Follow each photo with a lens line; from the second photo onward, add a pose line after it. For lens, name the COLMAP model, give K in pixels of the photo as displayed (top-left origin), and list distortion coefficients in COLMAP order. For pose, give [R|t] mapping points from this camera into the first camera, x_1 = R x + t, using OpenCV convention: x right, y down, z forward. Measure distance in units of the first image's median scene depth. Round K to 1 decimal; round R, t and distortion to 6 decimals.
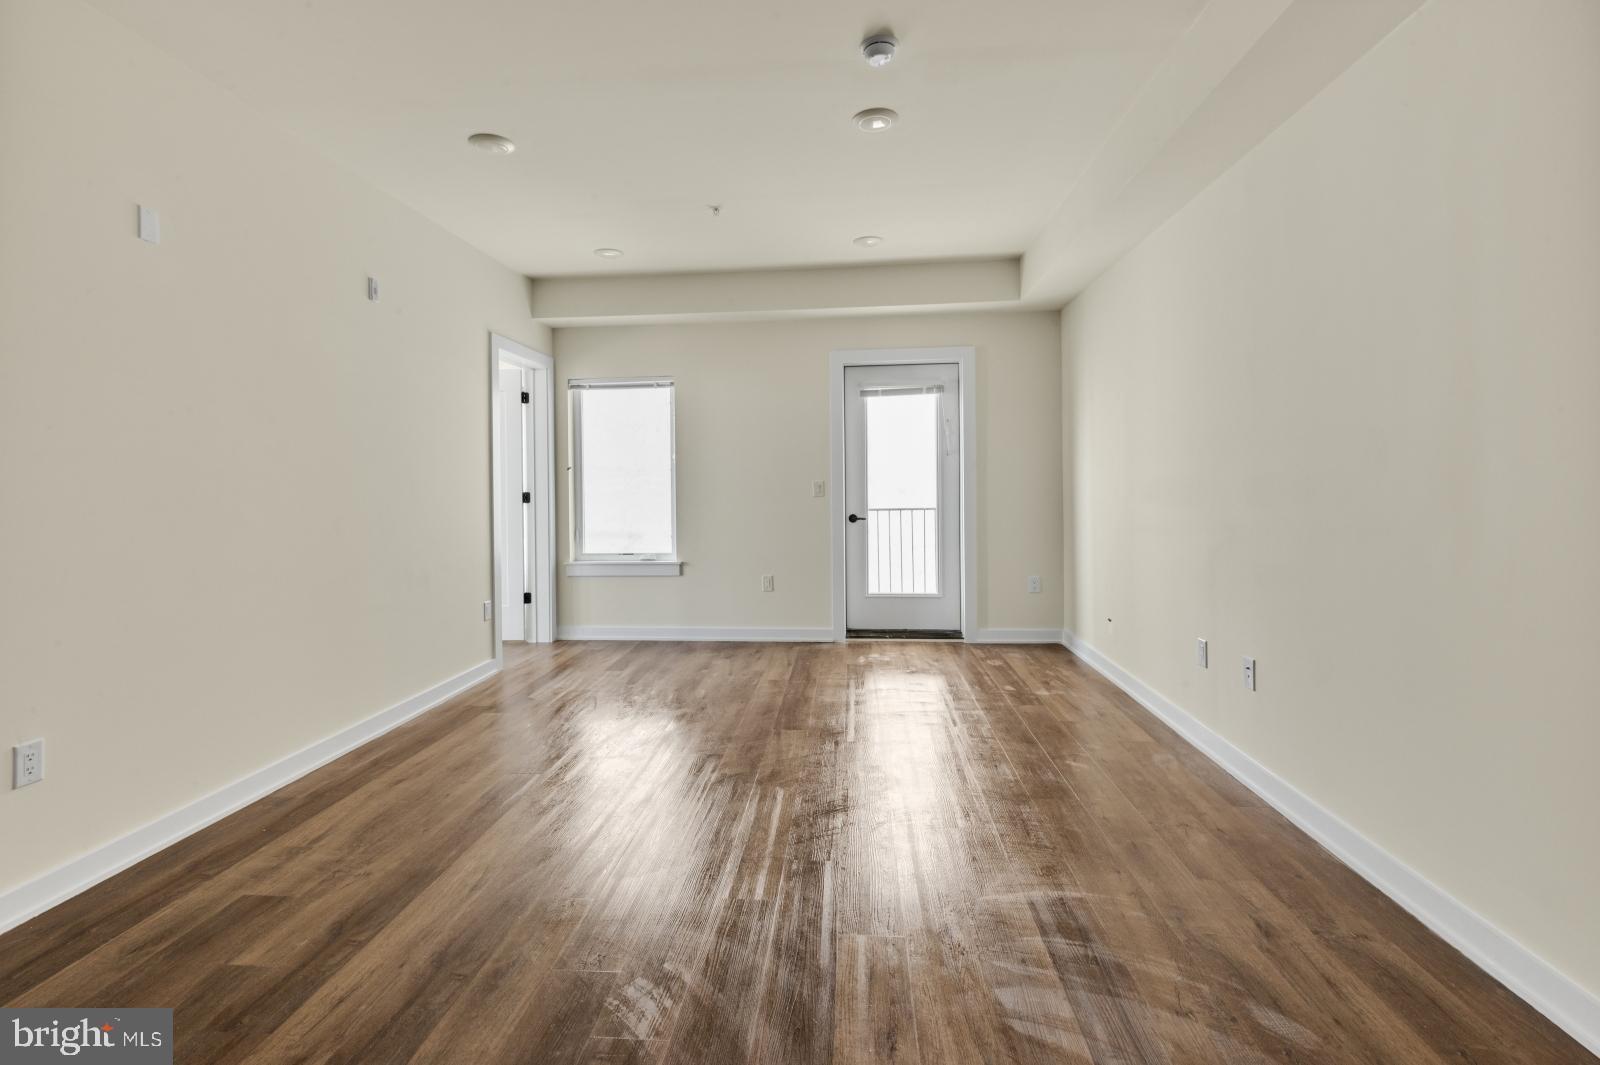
lens RADIAL K [[748.5, 0, 856.1], [0, 748.5, 481.2], [0, 0, 1]] dist [-0.000566, -0.001320]
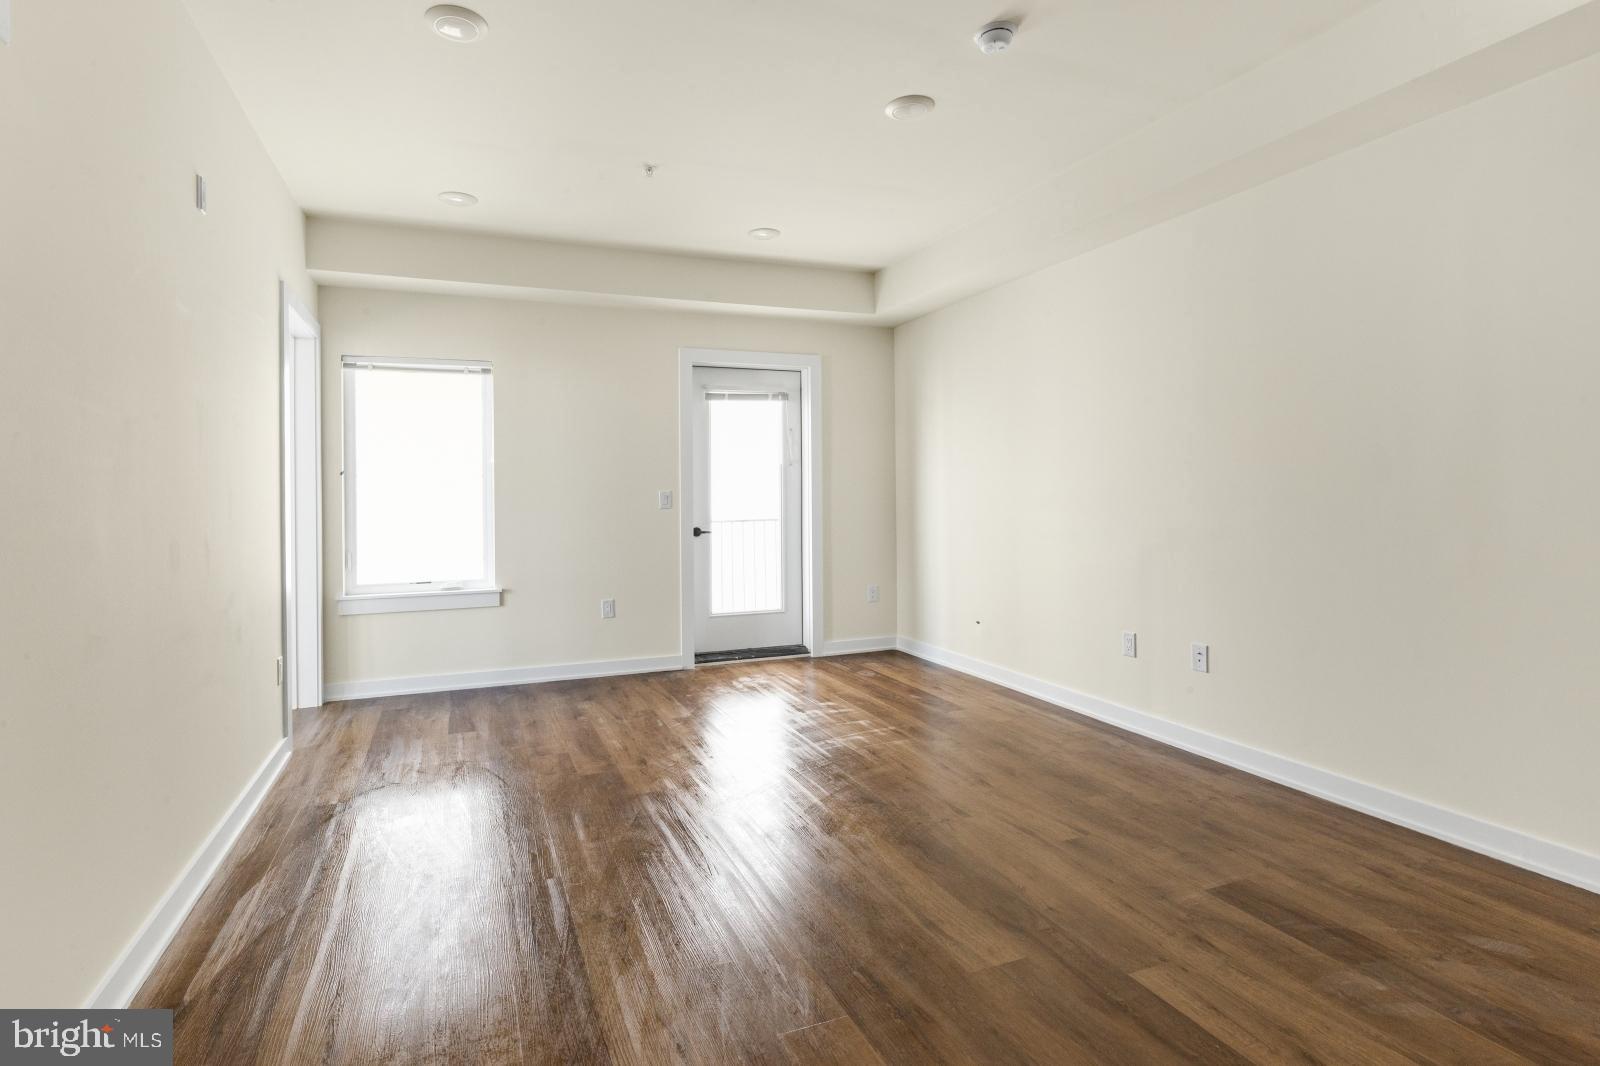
lens RADIAL K [[748.5, 0, 794.7], [0, 748.5, 486.4], [0, 0, 1]] dist [-0.000566, -0.001320]
pose [[0.903396, 0.007734, 0.428738, -0.295711], [-0.003100, 0.999929, -0.011505, 0.004112], [-0.428796, 0.009064, 0.903356, 0.123289]]
